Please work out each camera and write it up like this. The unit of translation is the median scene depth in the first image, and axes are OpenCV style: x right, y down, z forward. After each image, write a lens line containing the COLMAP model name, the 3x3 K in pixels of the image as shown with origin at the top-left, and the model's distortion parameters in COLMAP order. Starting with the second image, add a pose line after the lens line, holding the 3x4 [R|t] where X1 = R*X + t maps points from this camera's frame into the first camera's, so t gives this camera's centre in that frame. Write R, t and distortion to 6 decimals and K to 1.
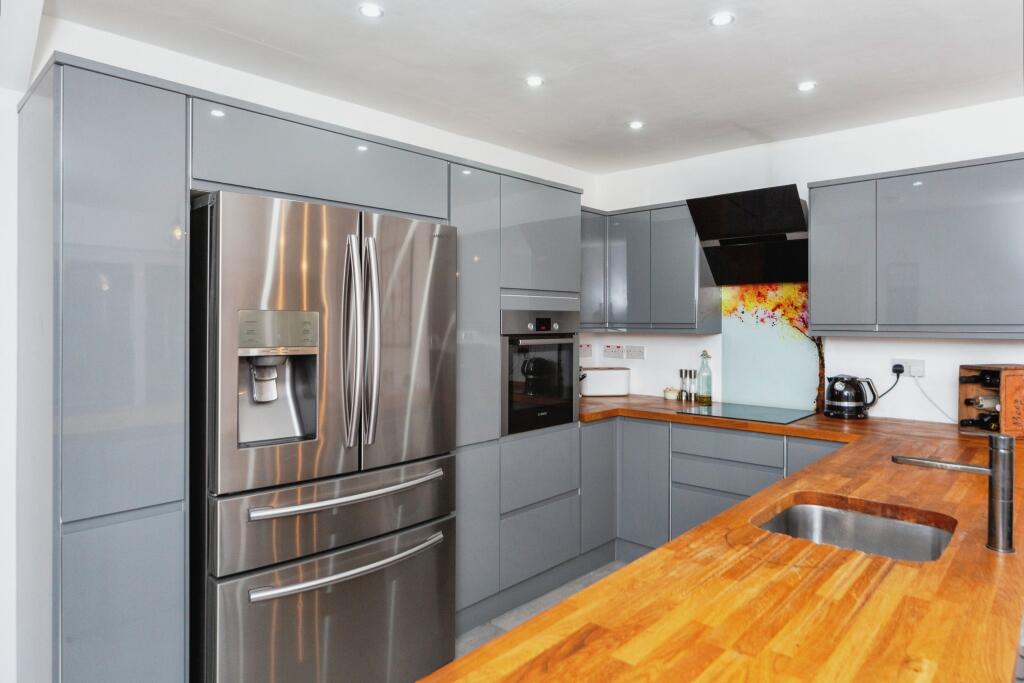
lens RADIAL K [[598.6, 0, 519.6], [0, 598.6, 314.1], [0, 0, 1]] dist [-0.021737, -0.000946]
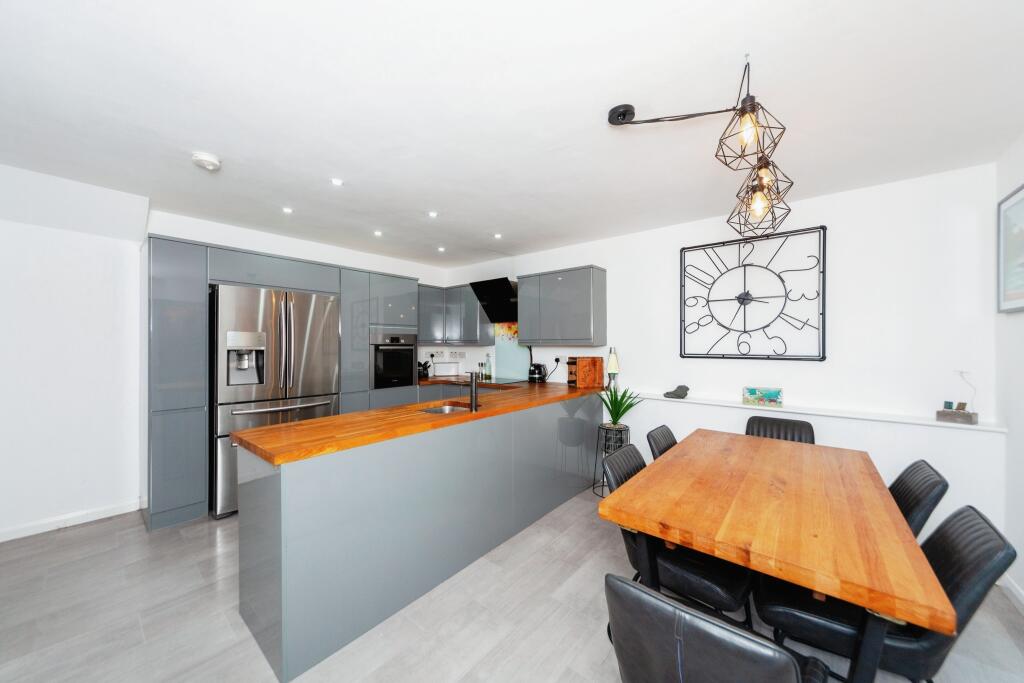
lens RADIAL K [[365.6, 0, 501.2], [0, 365.6, 341.5], [0, 0, 1]] dist [-0.000986, -0.000144]
pose [[0.998972, -0.002358, 0.045265, 0.349201], [0.002182, 0.999990, 0.003942, 0.016960], [-0.045274, -0.003839, 0.998967, -0.343182]]
